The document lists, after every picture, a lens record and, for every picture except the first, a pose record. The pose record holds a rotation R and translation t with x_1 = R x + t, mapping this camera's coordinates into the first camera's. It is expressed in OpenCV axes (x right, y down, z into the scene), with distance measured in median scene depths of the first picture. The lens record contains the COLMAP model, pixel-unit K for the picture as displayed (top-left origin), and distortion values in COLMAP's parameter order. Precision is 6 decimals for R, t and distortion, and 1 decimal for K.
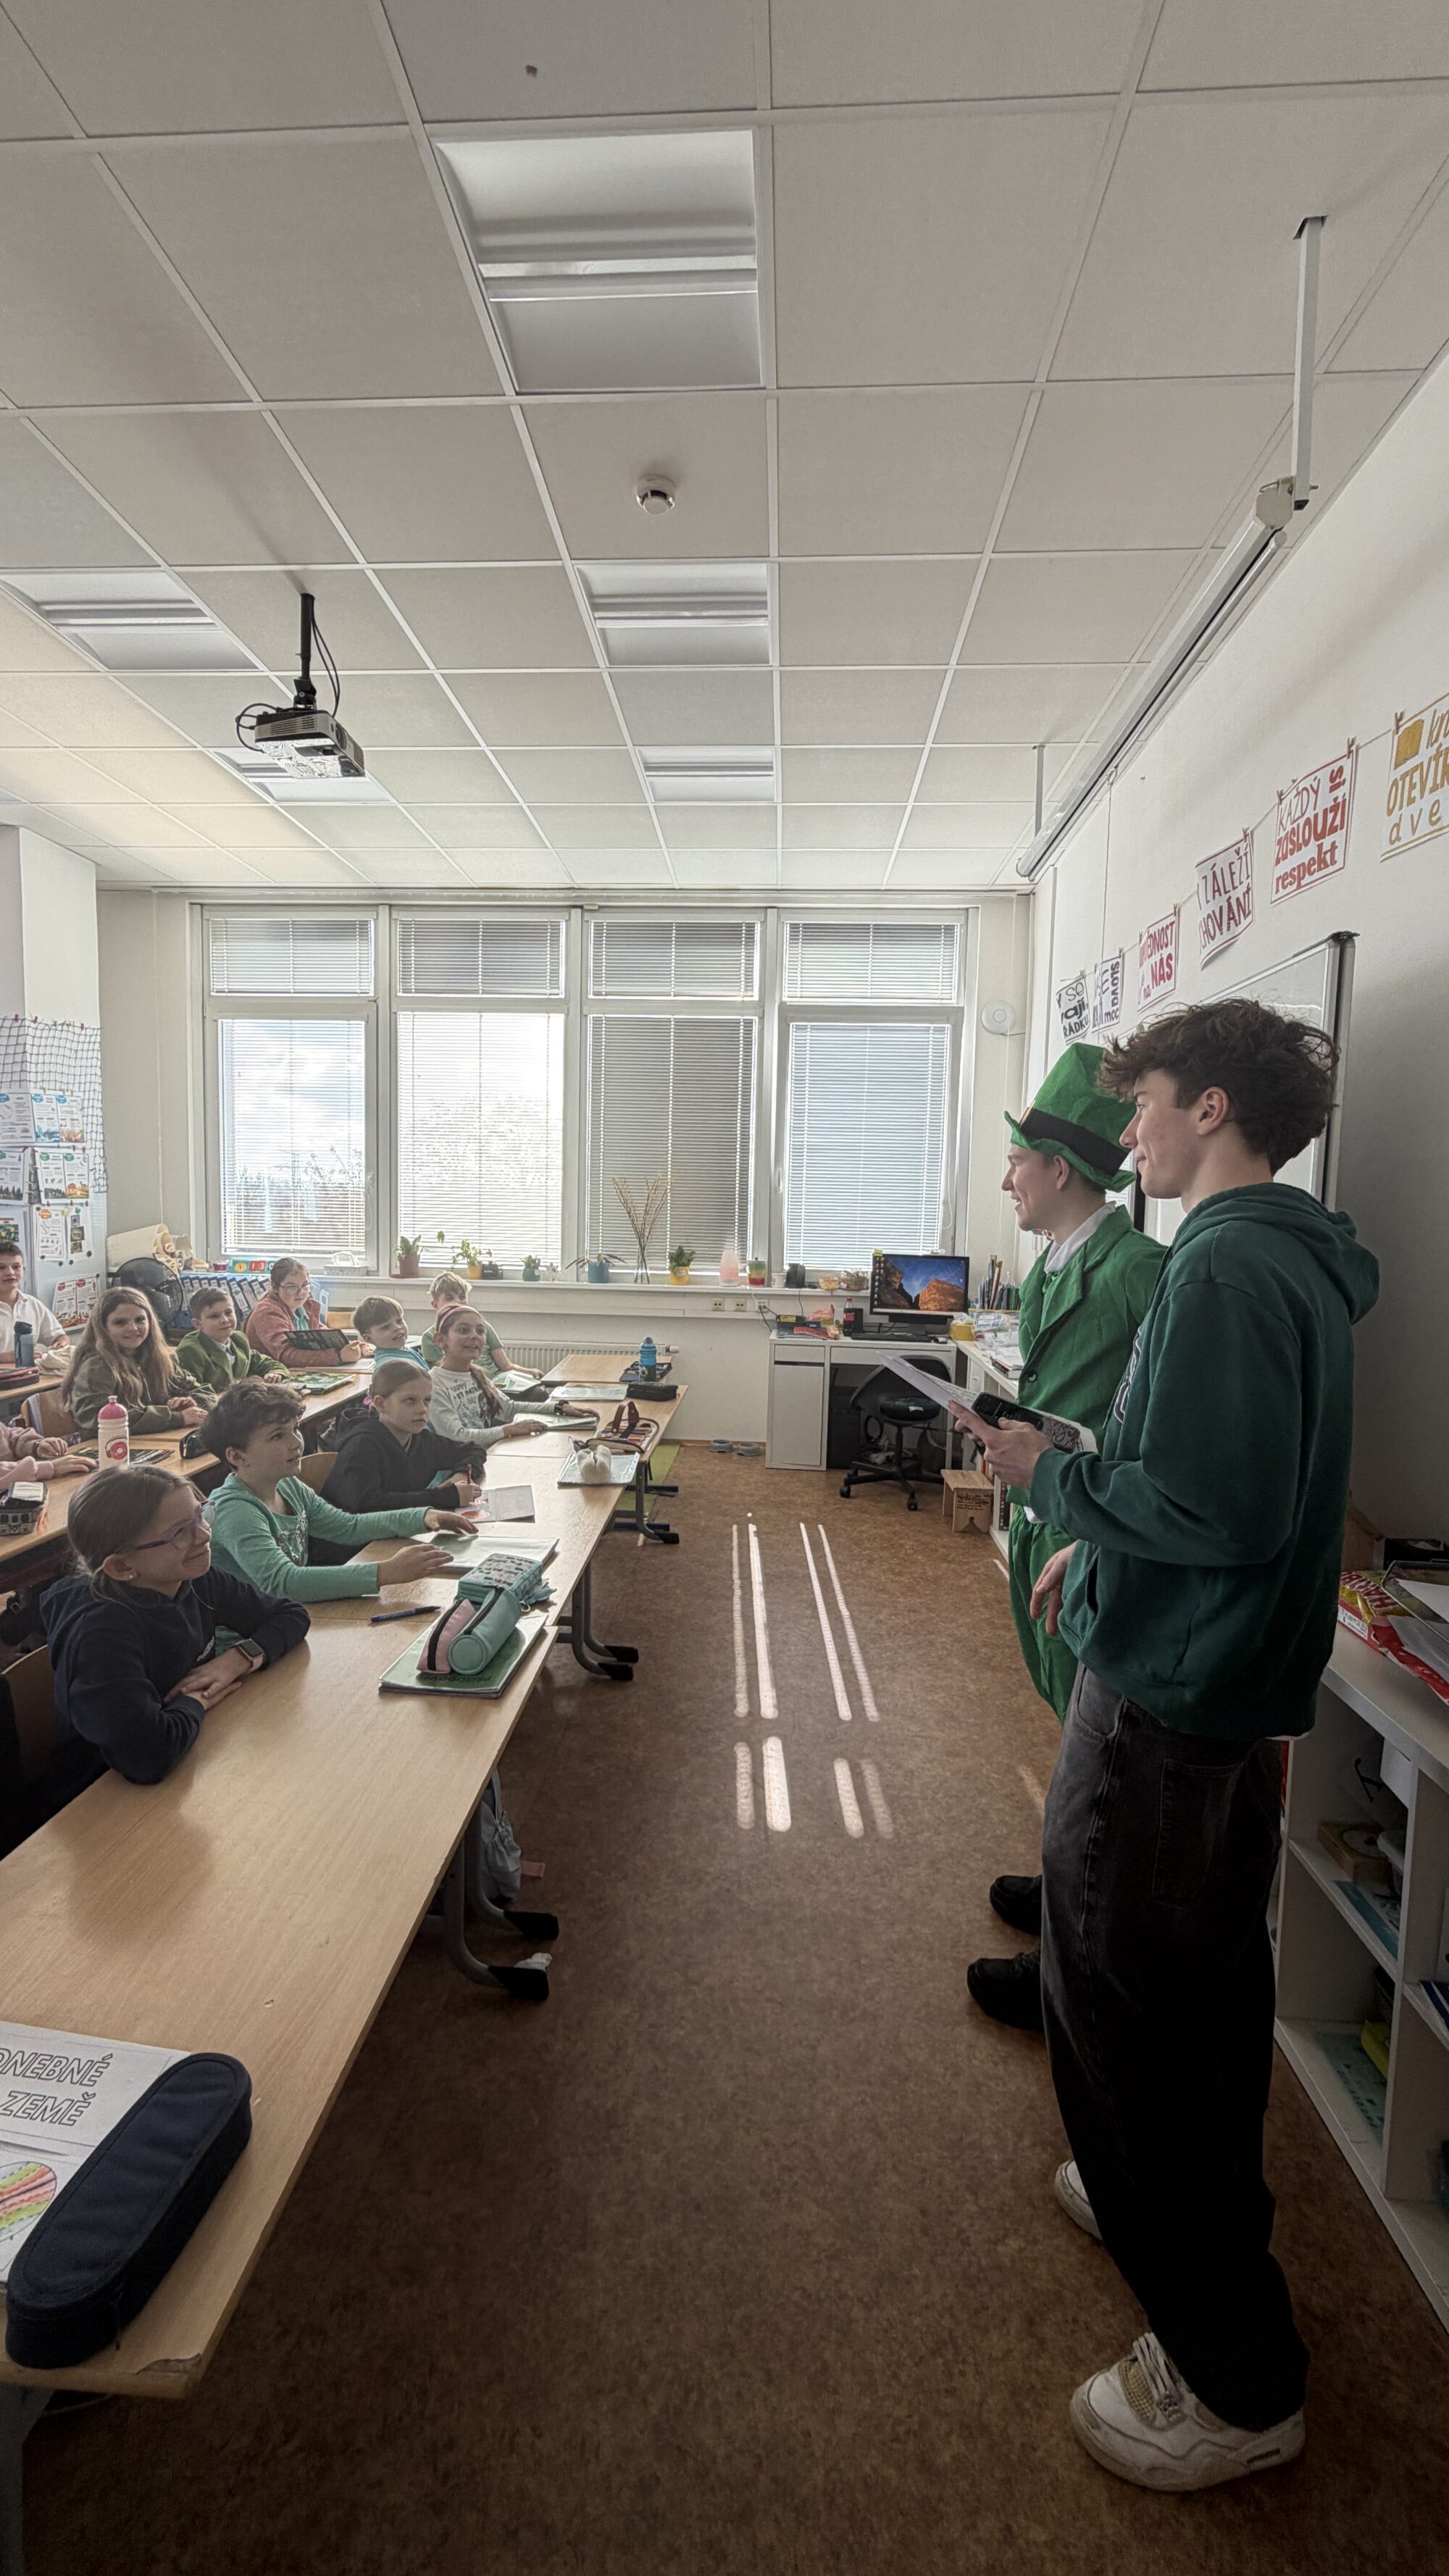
lens RADIAL K [[1028.7, 0, 715.4], [0, 1028.7, 1270.5], [0, 0, 1]] dist [-0.001907, 0.001093]
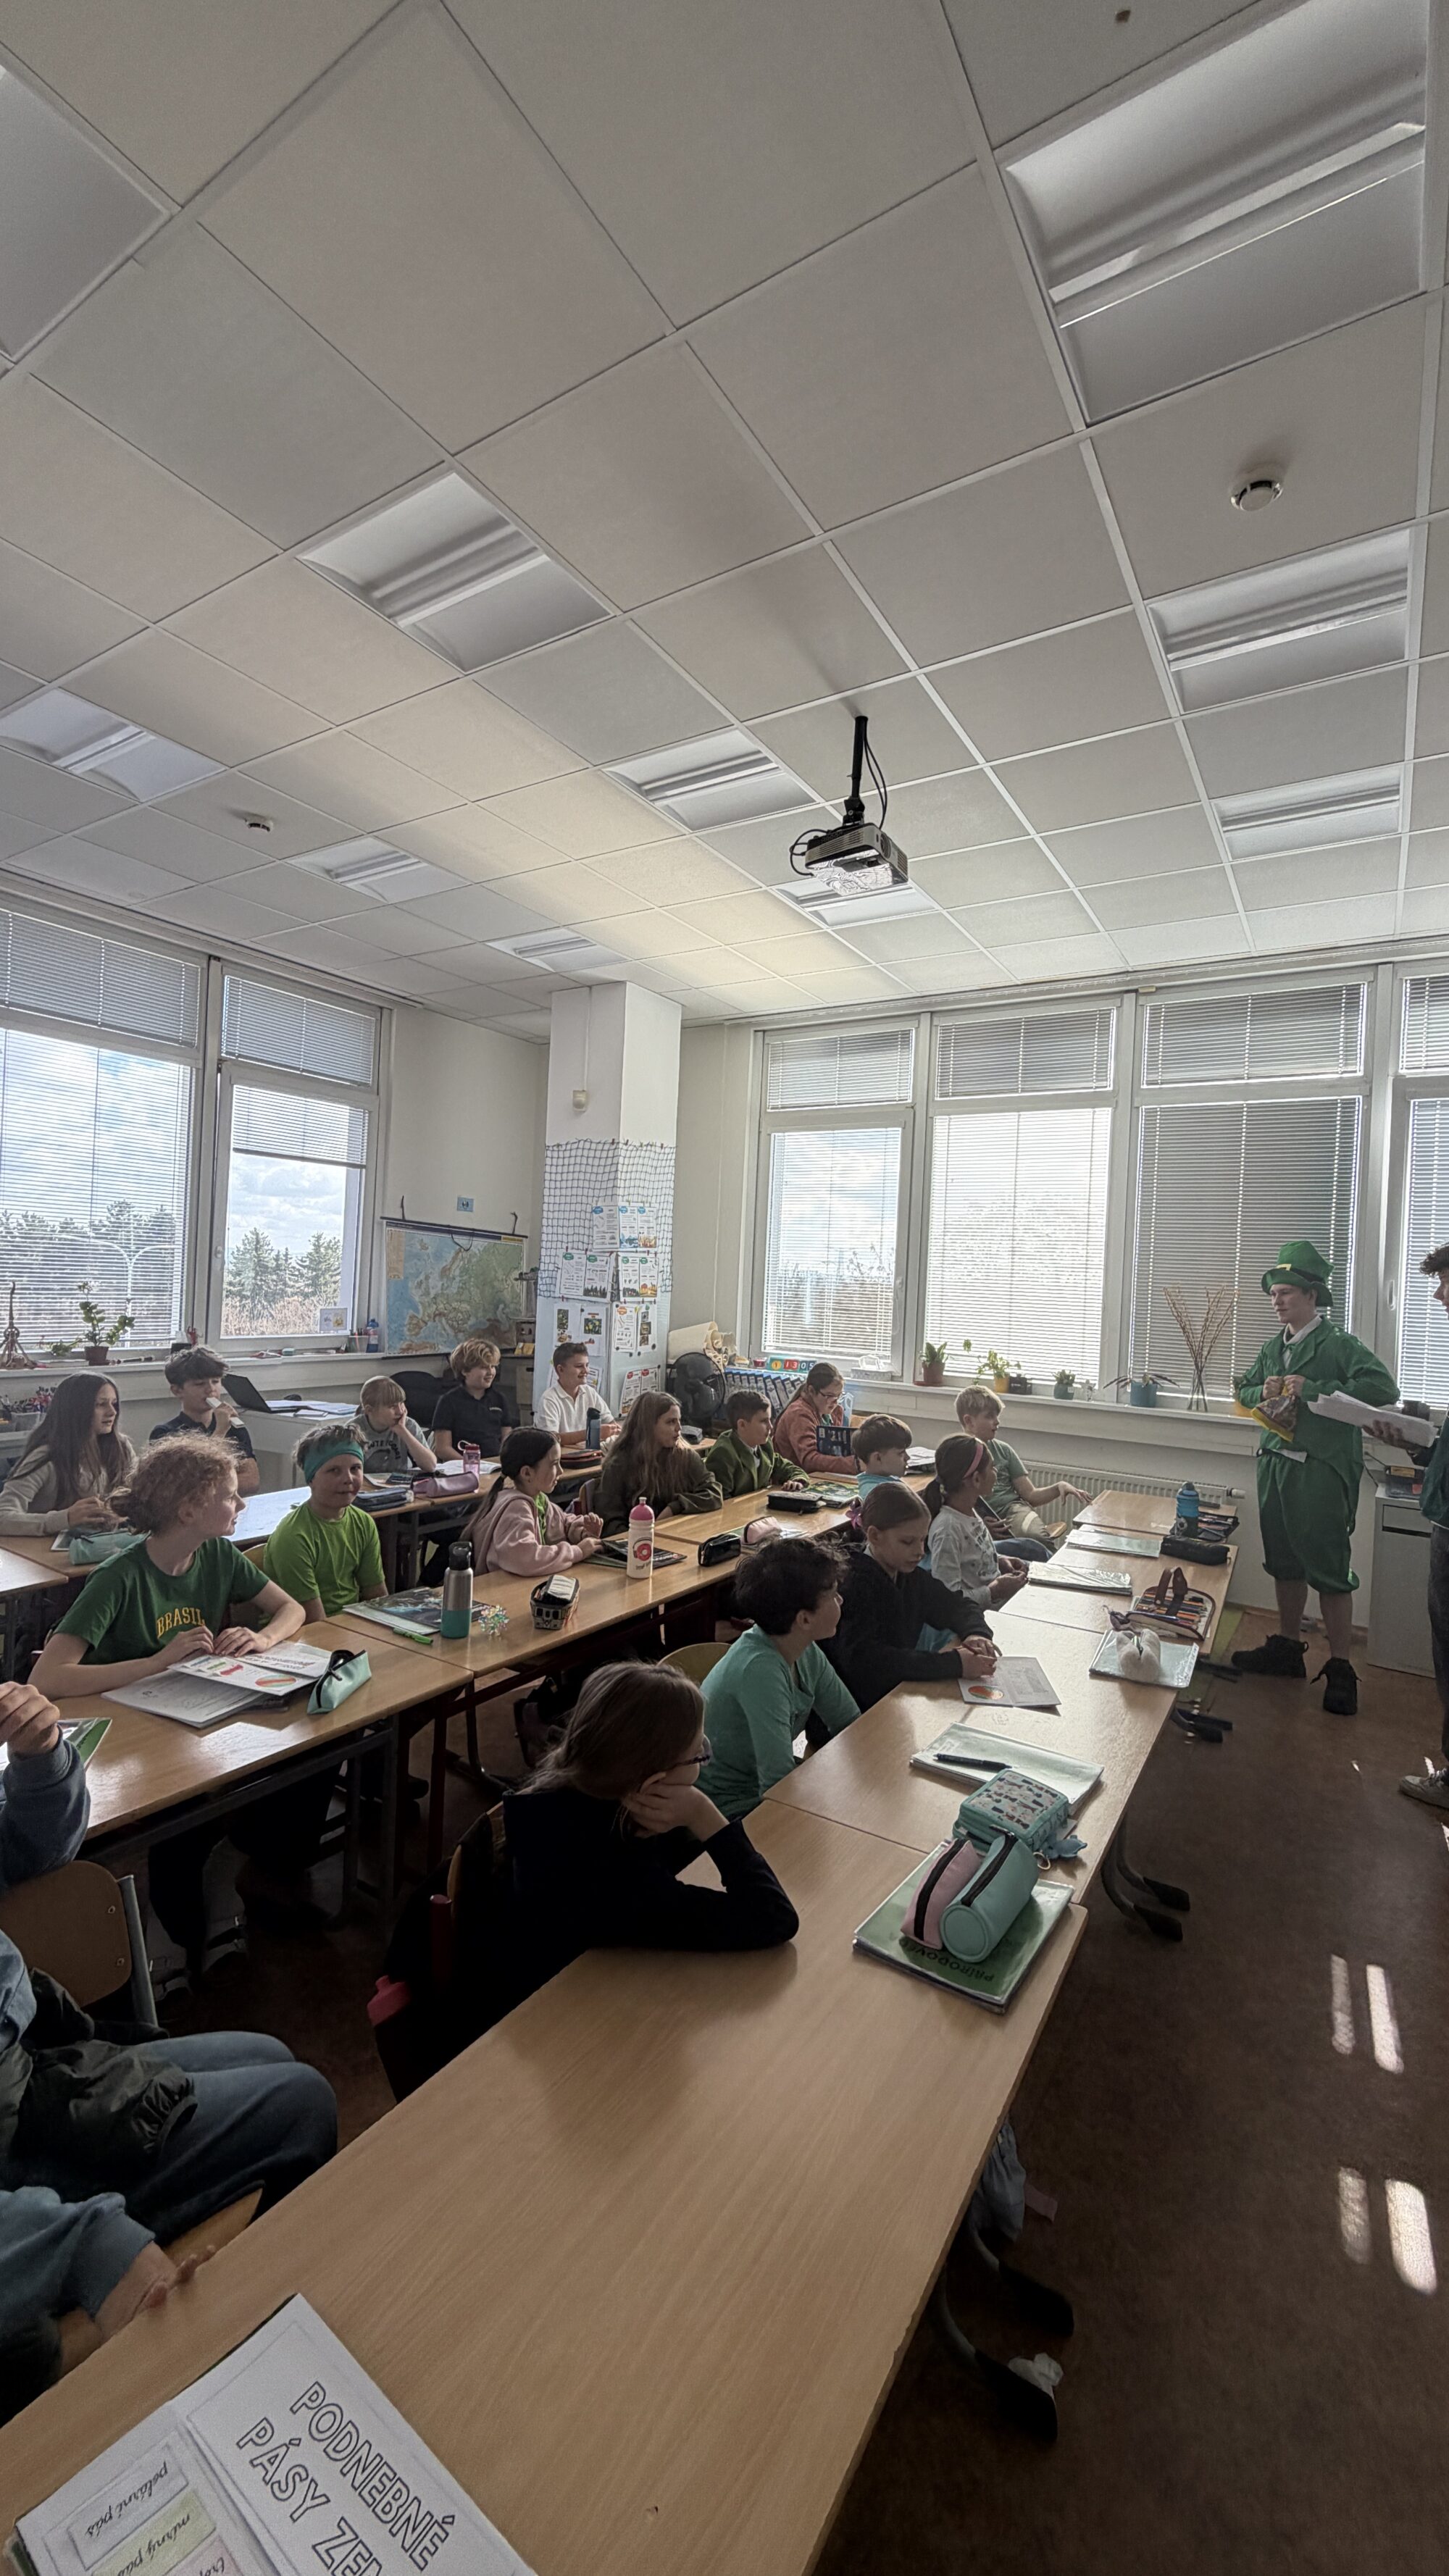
lens RADIAL K [[1028.7, 0, 709.6], [0, 1028.7, 1292.8], [0, 0, 1]] dist [-0.001907, 0.001093]
pose [[0.872538, 0.022504, -0.488027, -0.013816], [-0.058296, 0.996597, -0.058271, -0.016552], [0.485055, 0.079294, 0.870881, 0.063444]]
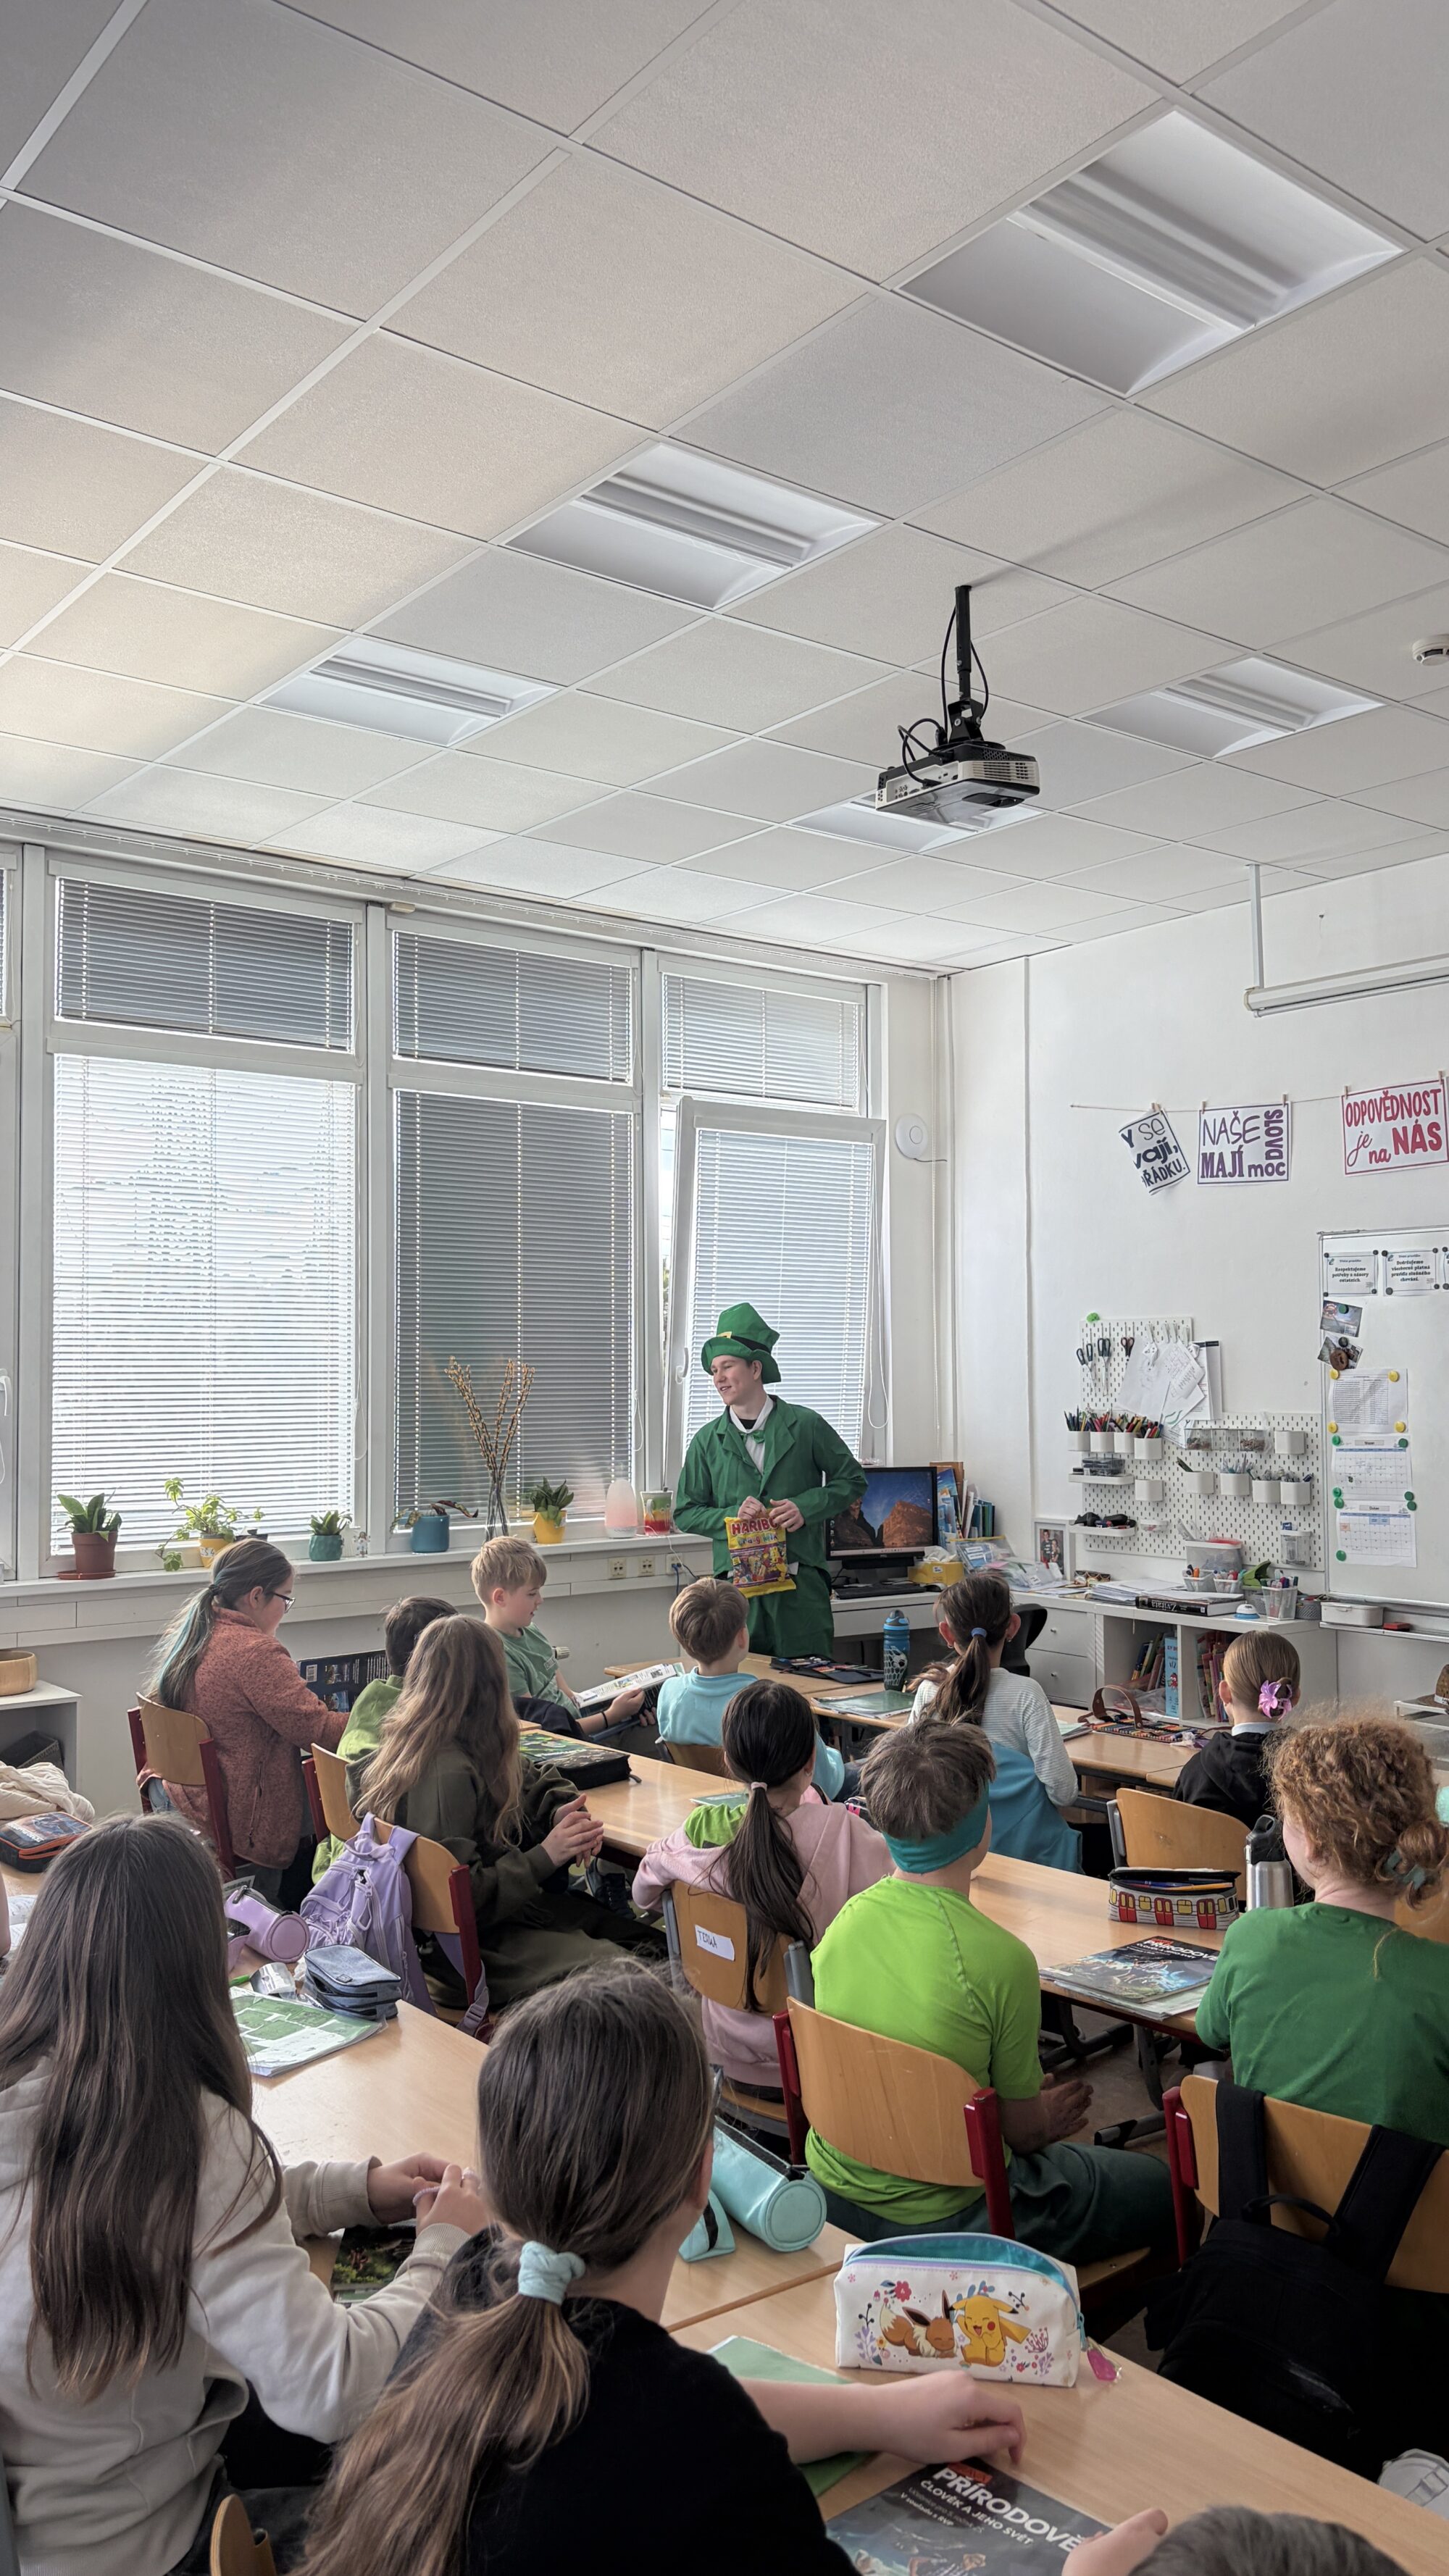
lens RADIAL K [[1973.3, 0, 726.1], [0, 1973.3, 1269.4], [0, 0, 1]] dist [0.034108, -0.016147]
pose [[0.733573, 0.010720, 0.679526, -1.071293], [0.072534, 0.992930, -0.093966, -0.041735], [-0.675729, 0.118220, 0.727609, 0.108577]]
